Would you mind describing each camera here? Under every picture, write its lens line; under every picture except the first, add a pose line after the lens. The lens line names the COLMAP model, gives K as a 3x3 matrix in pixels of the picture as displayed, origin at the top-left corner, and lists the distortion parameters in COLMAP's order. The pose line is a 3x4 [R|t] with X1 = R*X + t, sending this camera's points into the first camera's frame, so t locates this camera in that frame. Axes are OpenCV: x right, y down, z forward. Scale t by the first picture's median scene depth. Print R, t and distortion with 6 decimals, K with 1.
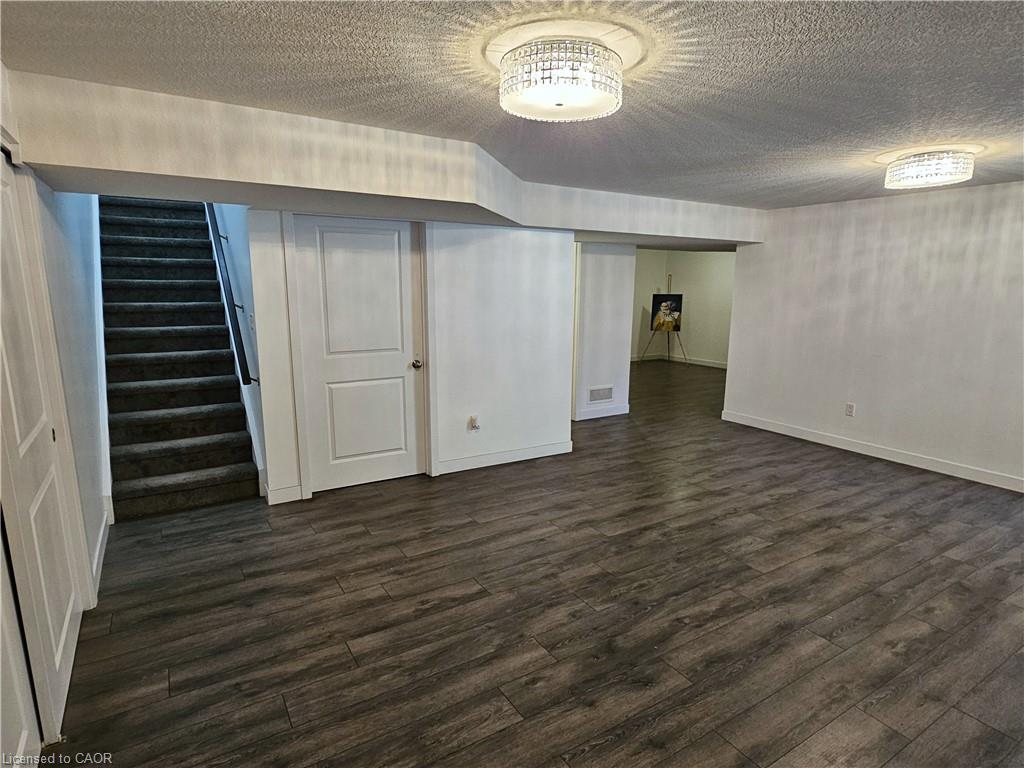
lens RADIAL K [[571.9, 0, 514.3], [0, 571.9, 386.2], [0, 0, 1]] dist [-0.001888, 0.003077]
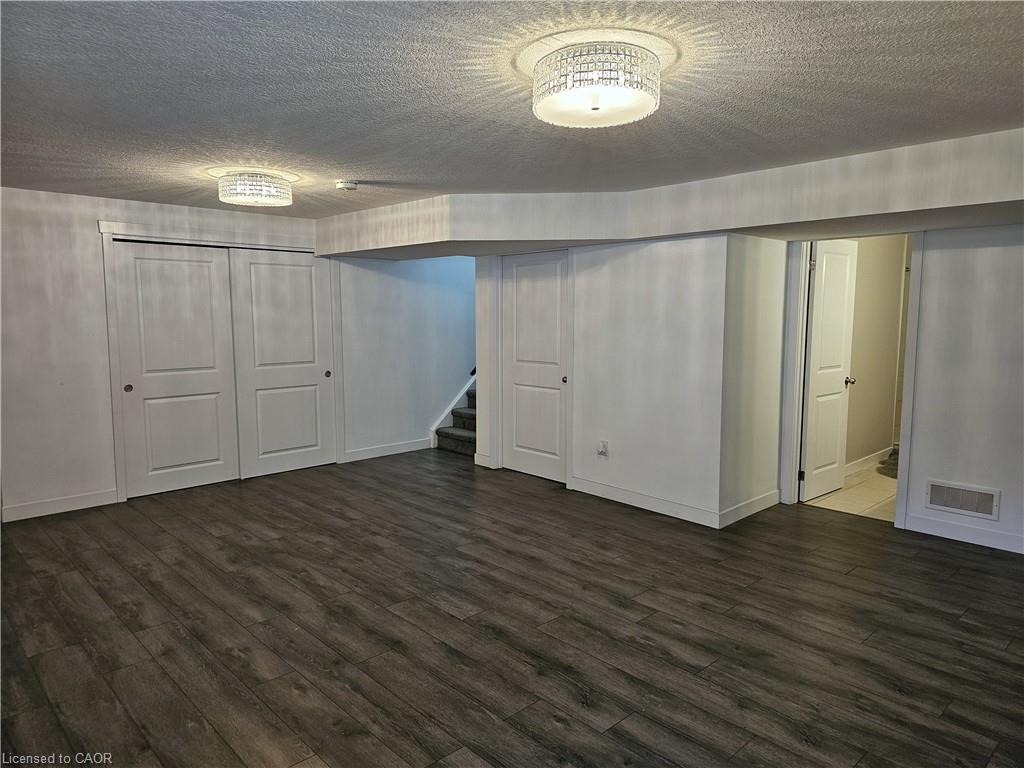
lens RADIAL K [[678.1, 0, 509.6], [0, 678.1, 379.7], [0, 0, 1]] dist [0.043005, -0.011456]
pose [[0.195191, 0.092207, -0.976421, 1.449277], [-0.171729, 0.983404, 0.058537, -0.128746], [0.965614, 0.156254, 0.207786, 0.864343]]
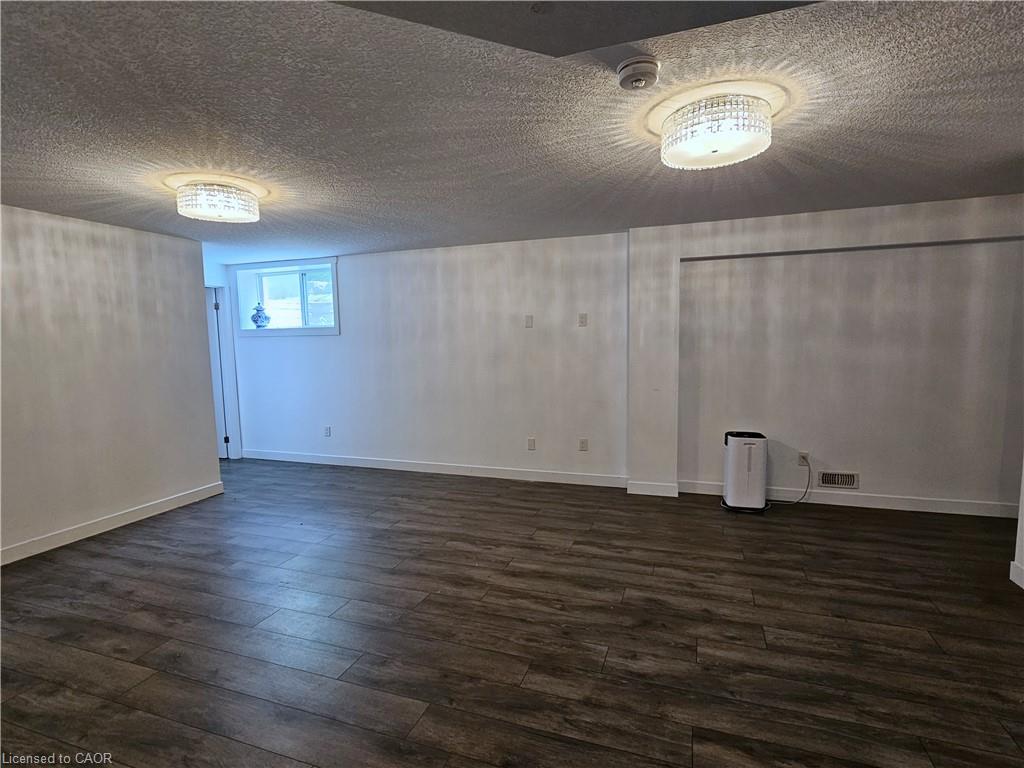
lens RADIAL K [[514.4, 0, 507.2], [0, 514.4, 388.5], [0, 0, 1]] dist [-0.005363, 0.001381]
pose [[-0.615248, -0.072086, 0.785031, -0.326035], [0.152216, 0.966208, 0.208019, -0.186298], [-0.773498, 0.247477, -0.583486, 1.275260]]
